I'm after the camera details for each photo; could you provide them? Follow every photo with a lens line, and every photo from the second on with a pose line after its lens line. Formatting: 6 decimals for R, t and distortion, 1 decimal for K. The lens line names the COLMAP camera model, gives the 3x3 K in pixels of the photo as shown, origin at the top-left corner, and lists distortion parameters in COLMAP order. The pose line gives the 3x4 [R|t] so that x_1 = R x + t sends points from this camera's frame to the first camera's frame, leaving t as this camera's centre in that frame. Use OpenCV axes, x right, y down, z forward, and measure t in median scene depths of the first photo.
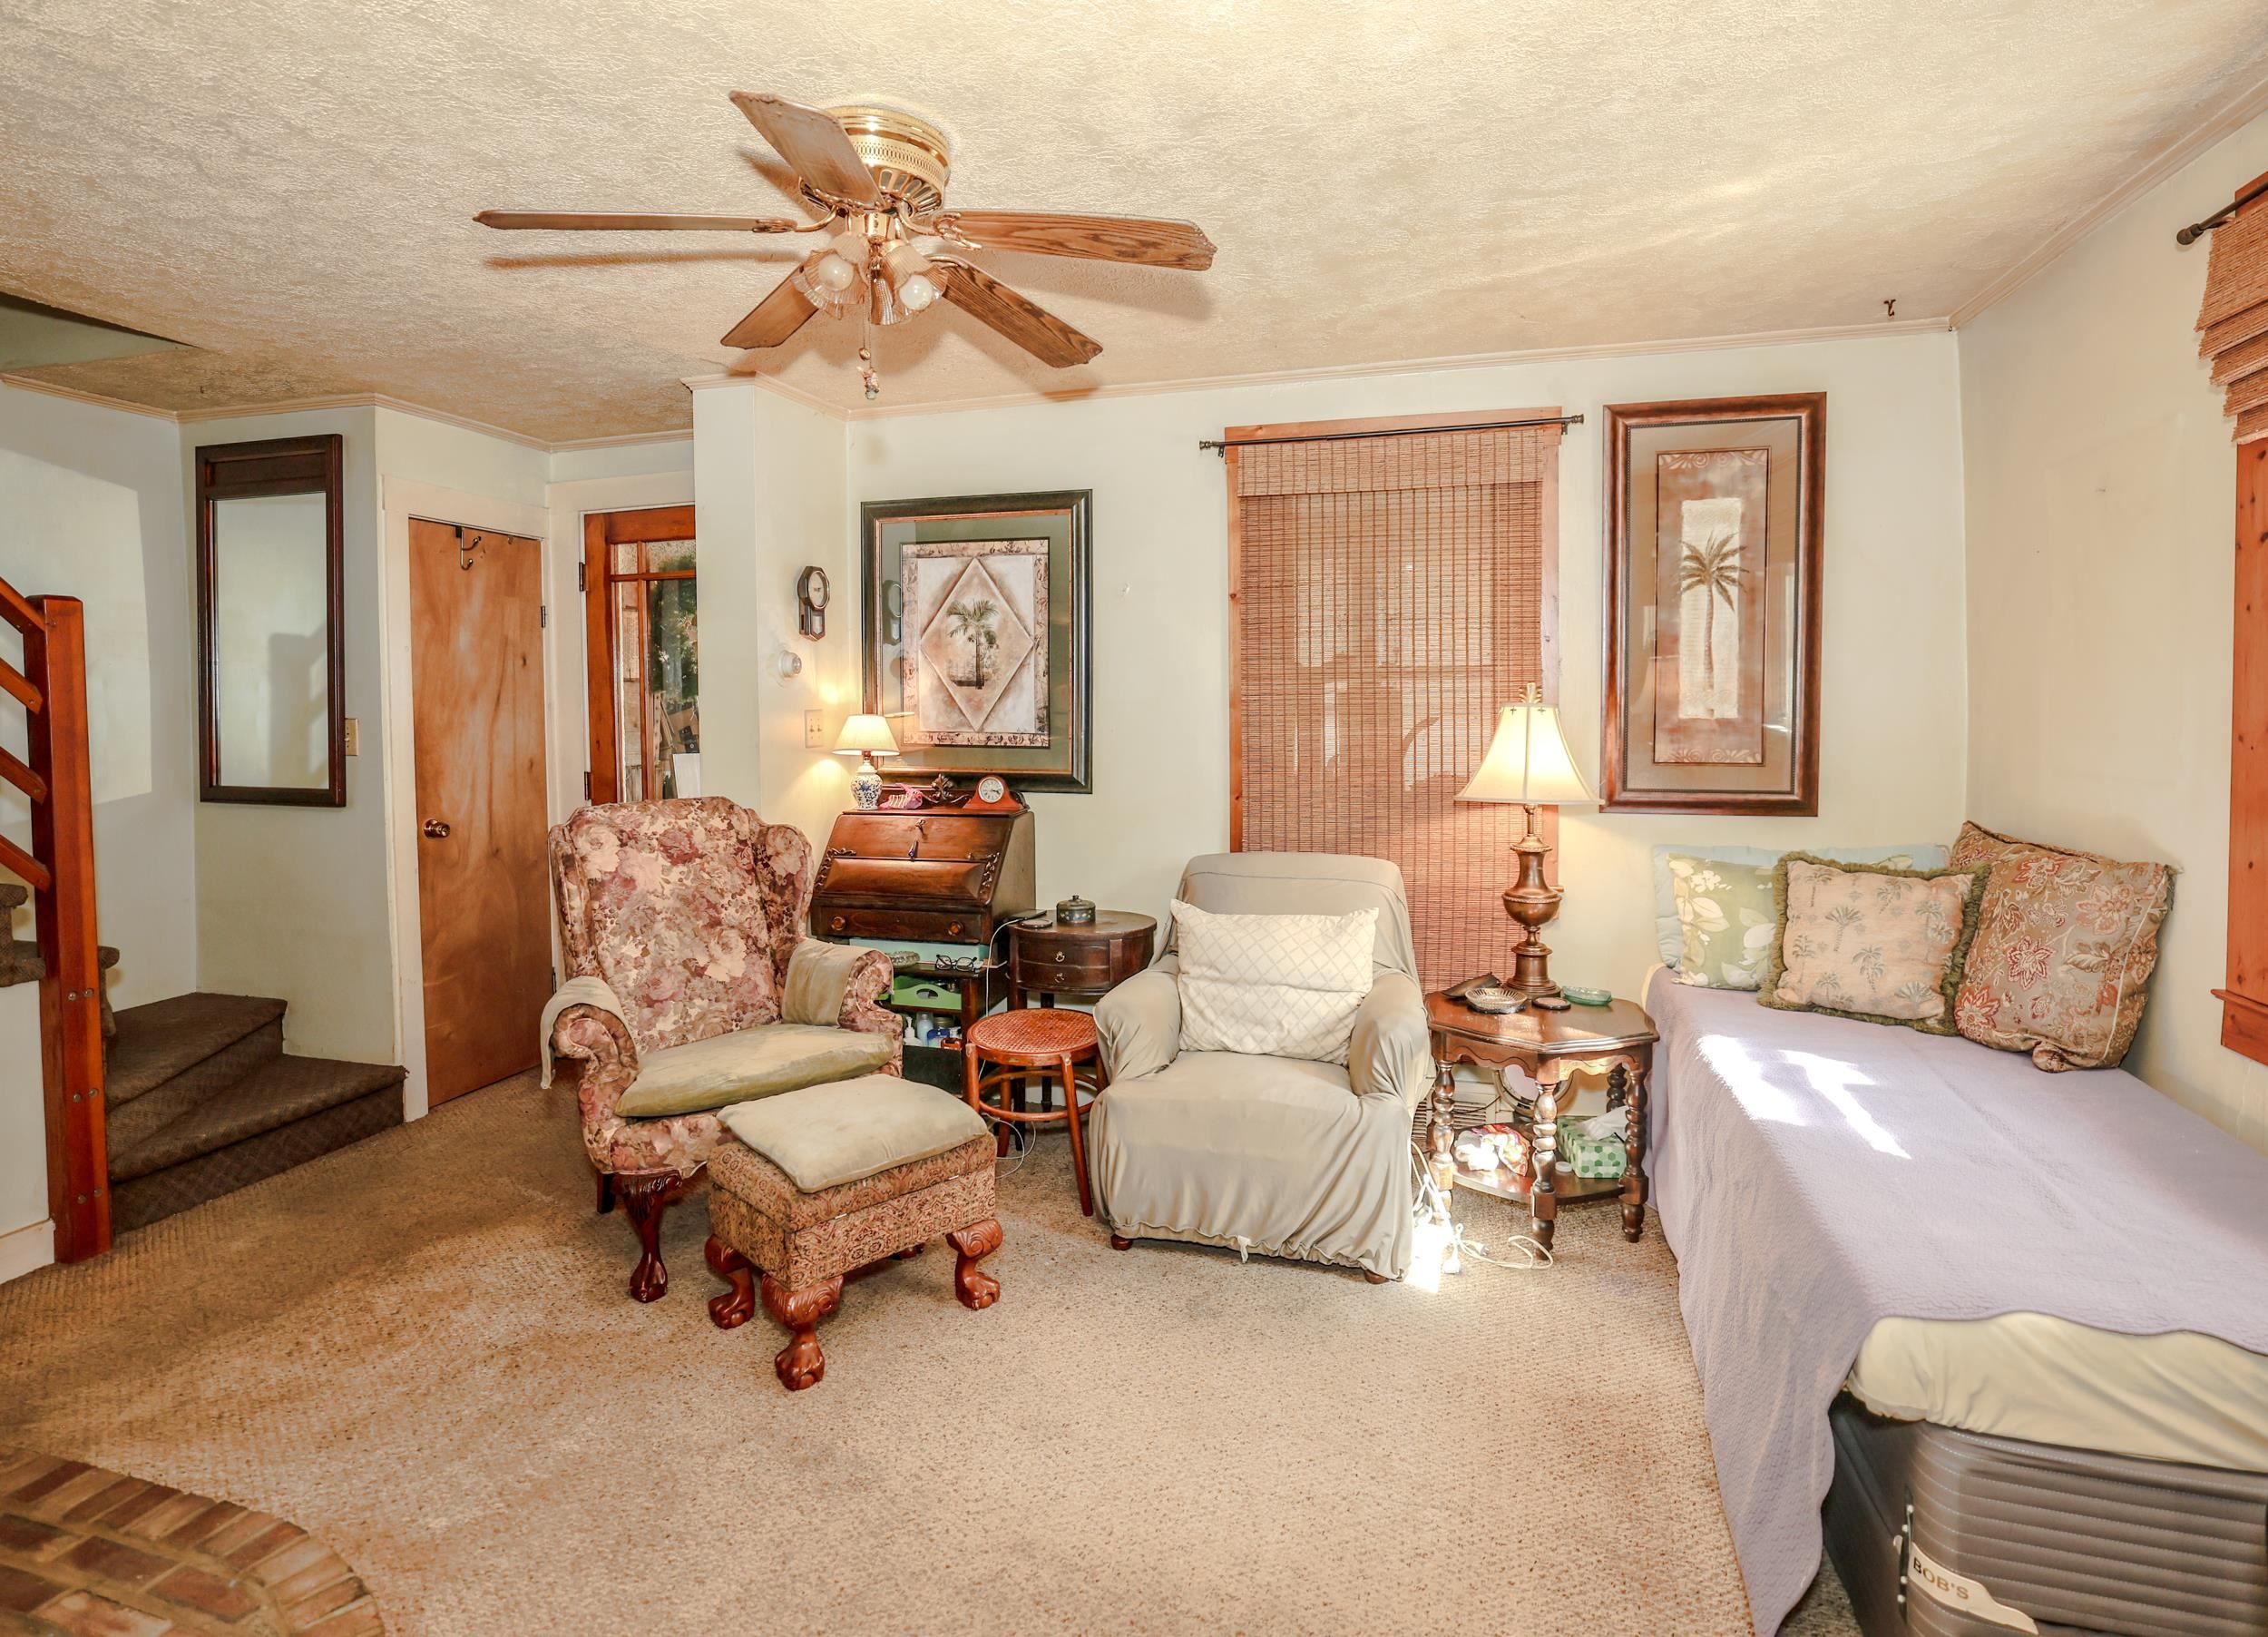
lens RADIAL K [[1107.1, 0, 1135.5], [0, 1107.1, 742.5], [0, 0, 1]] dist [-0.028639, -0.000103]
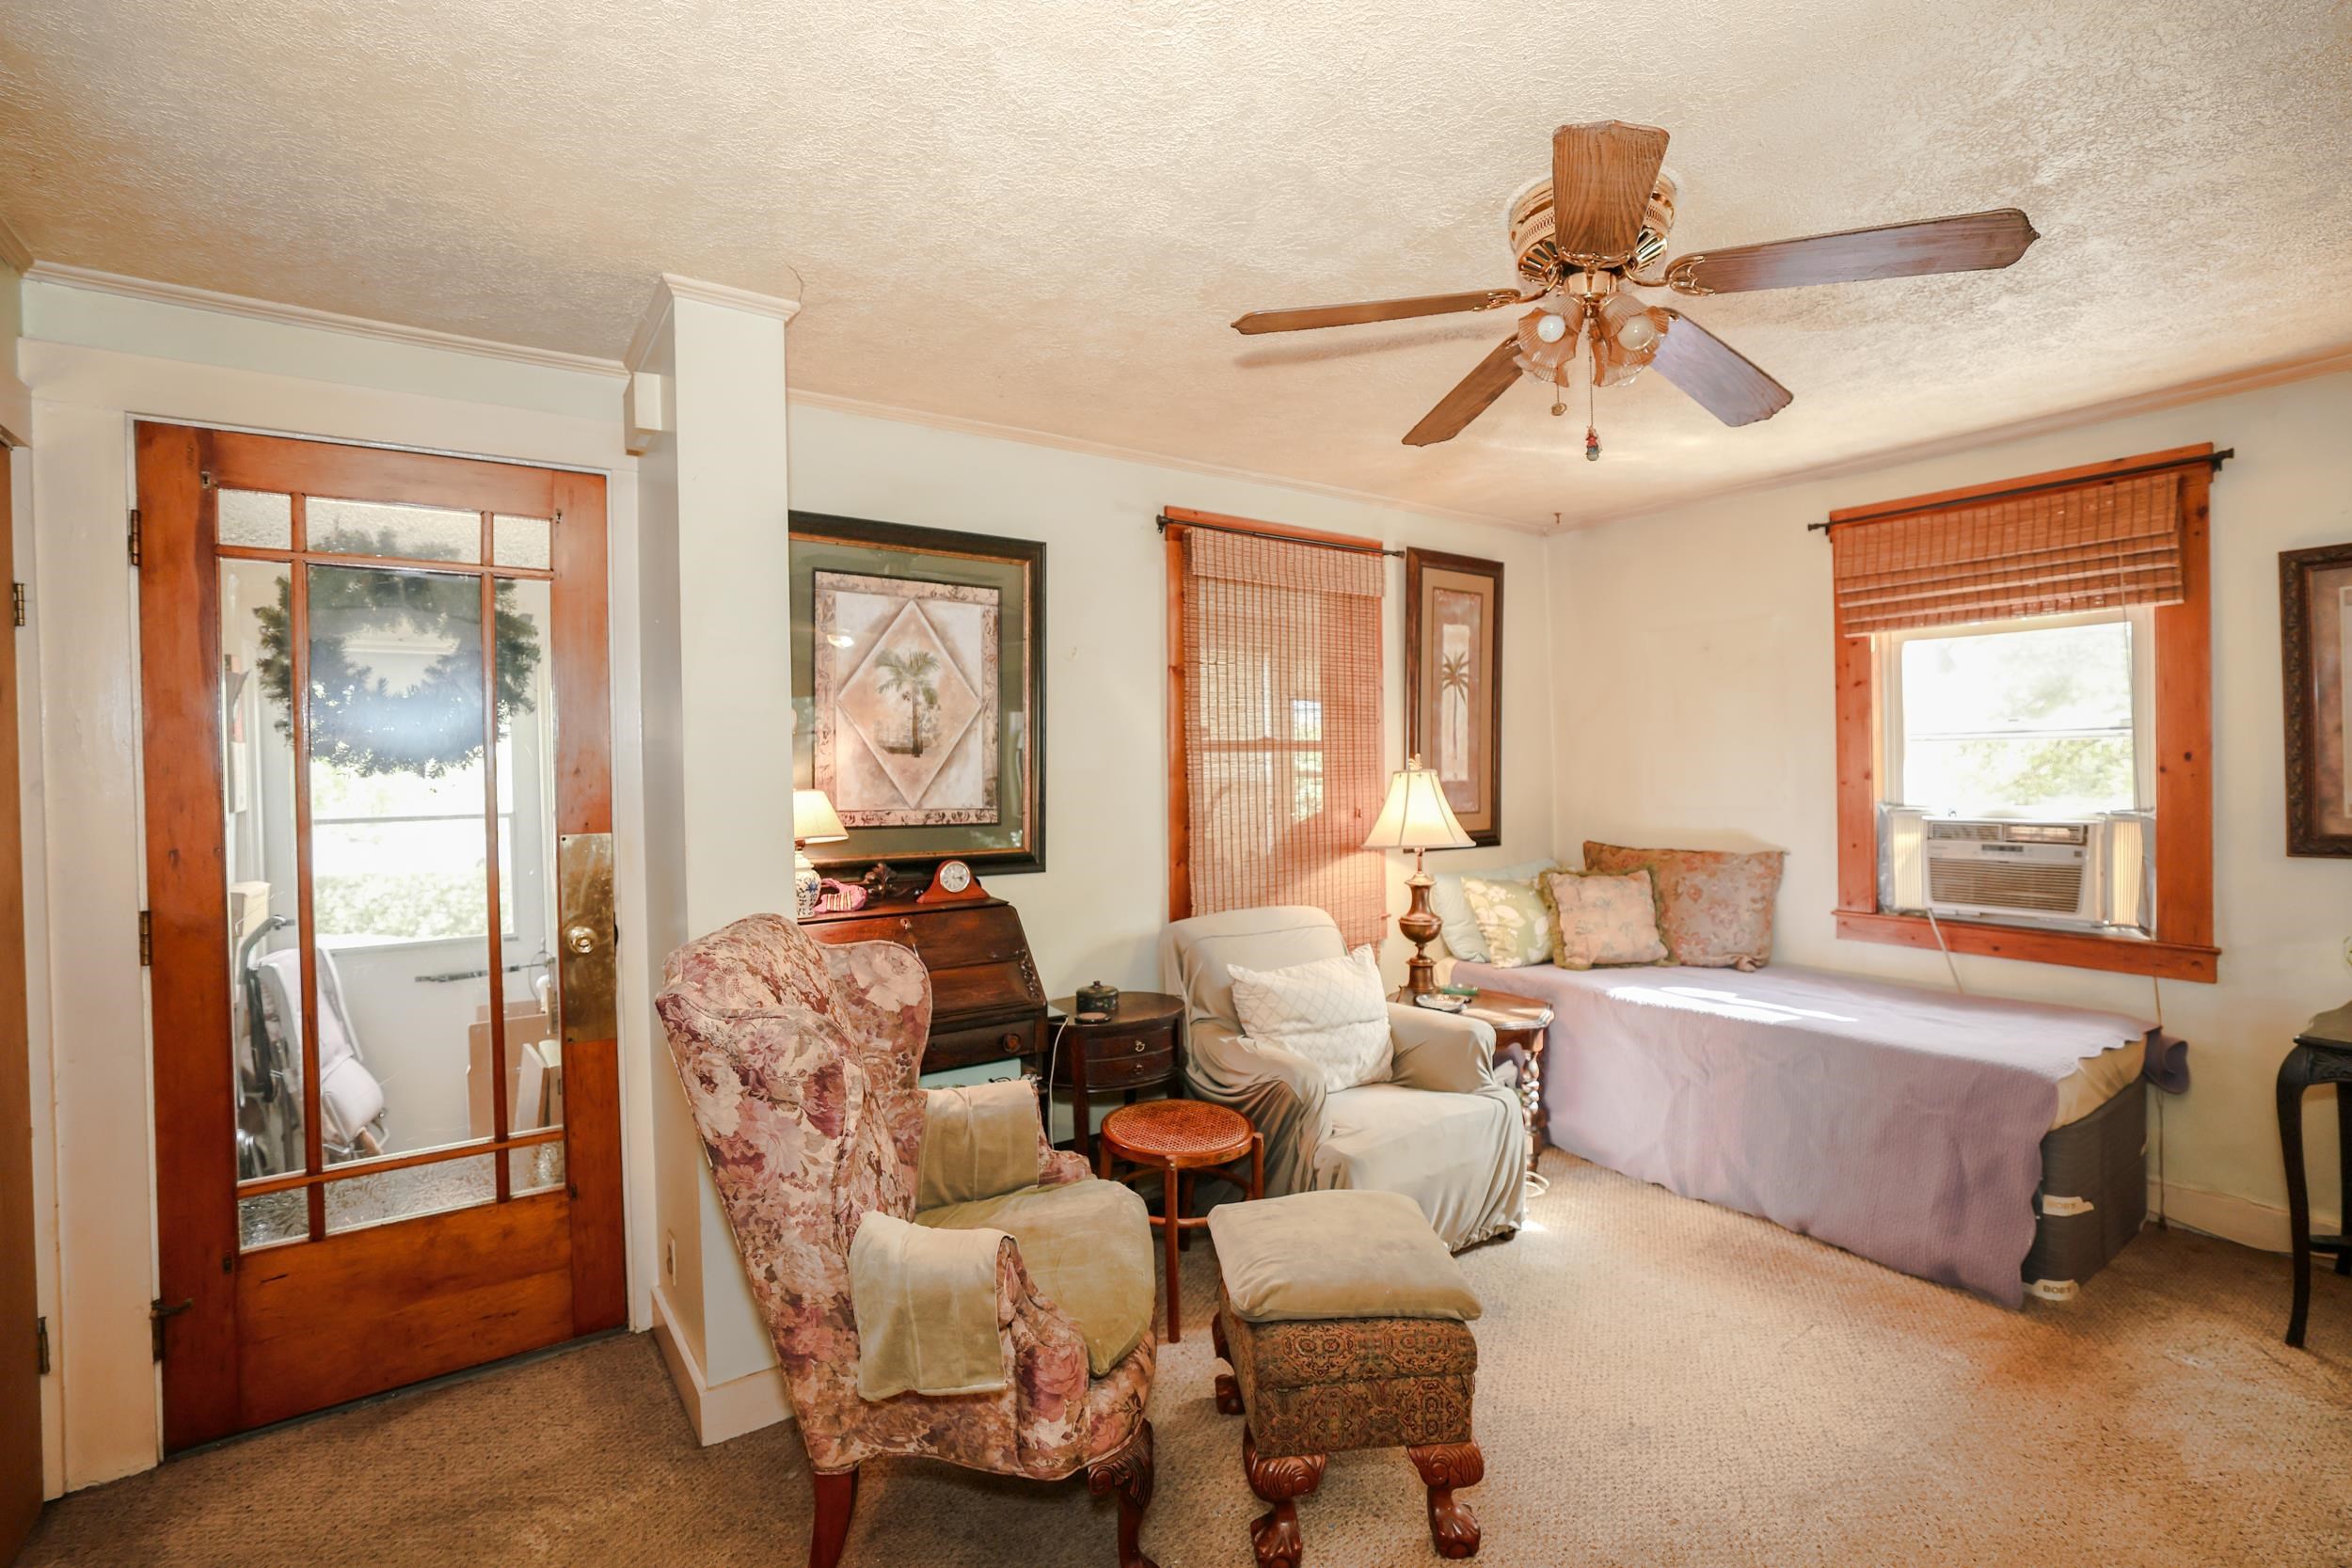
lens RADIAL K [[1024.4, 0, 1183.7], [0, 1024.4, 778.1], [0, 0, 1]] dist [-0.042655, 0.016690]
pose [[0.654378, -0.009650, 0.756106, -0.602874], [0.035887, 0.999188, -0.018306, -0.011753], [-0.755315, 0.039113, 0.654193, 0.354203]]
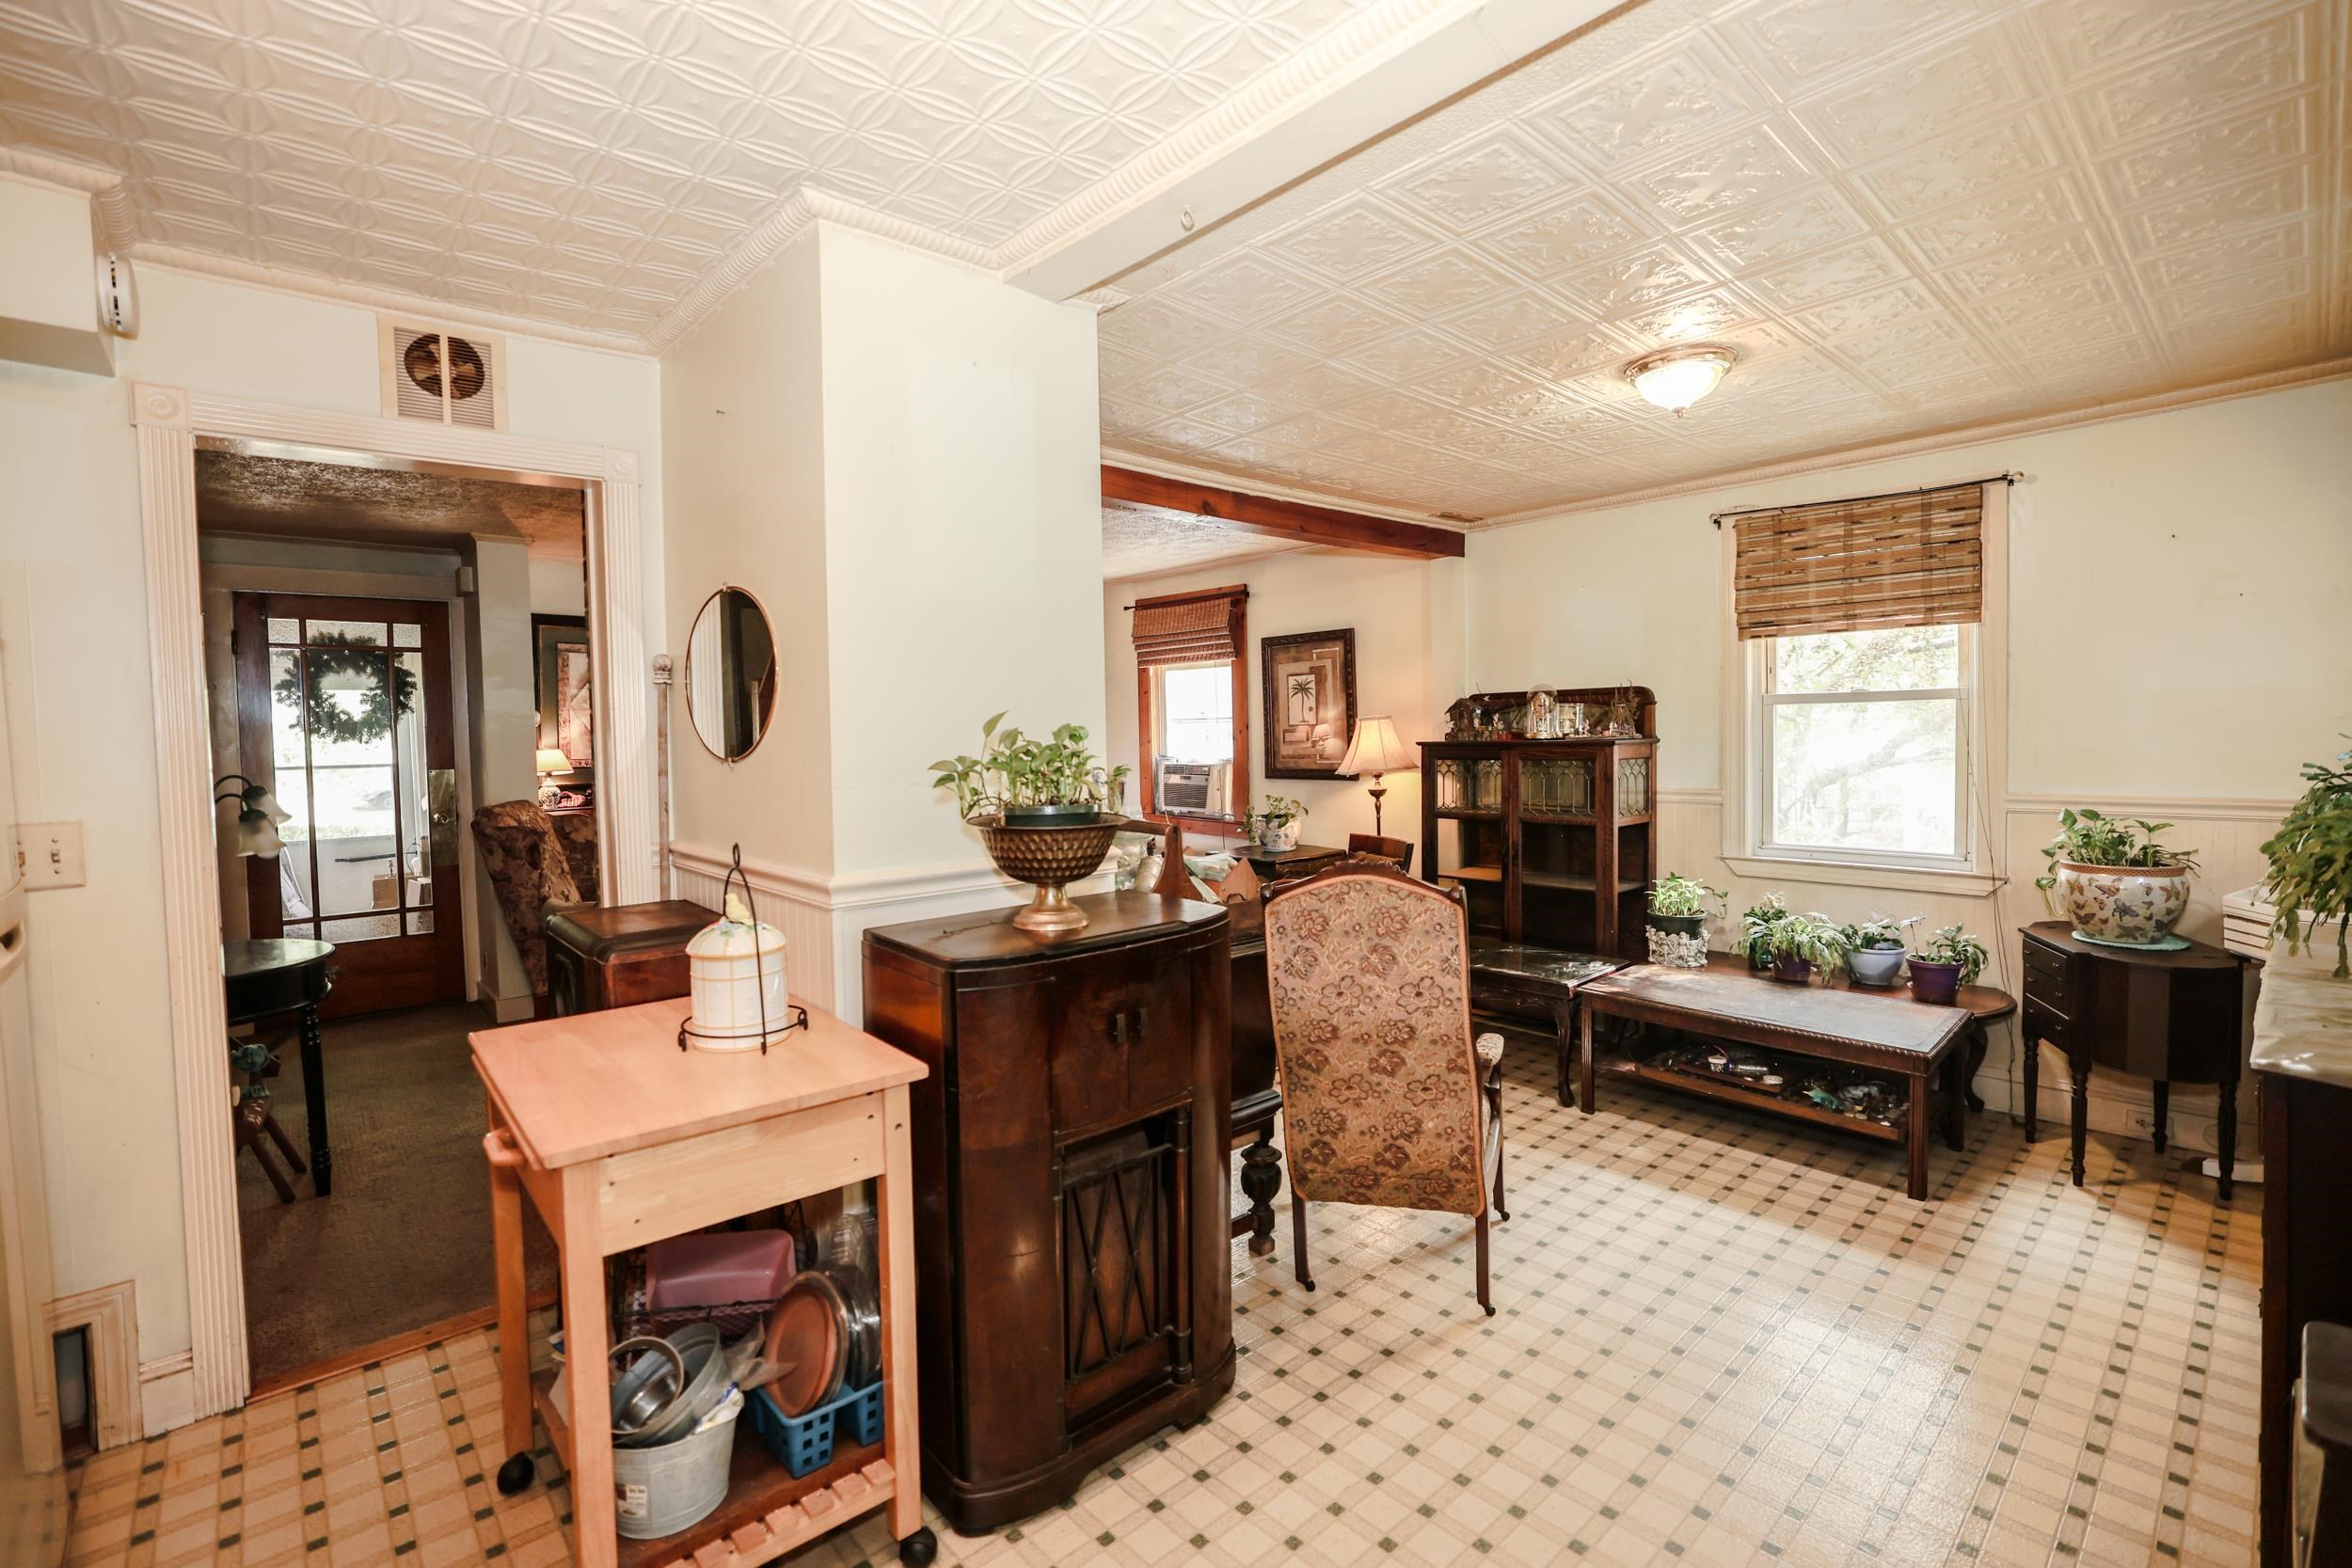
lens RADIAL K [[1024.4, 0, 1183.7], [0, 1024.4, 778.1], [0, 0, 1]] dist [-0.042655, 0.016690]
pose [[0.569431, -0.040733, 0.821029, -0.925824], [0.036647, 0.999036, 0.024147, 0.014953], [-0.821222, 0.016338, 0.570376, -0.579134]]
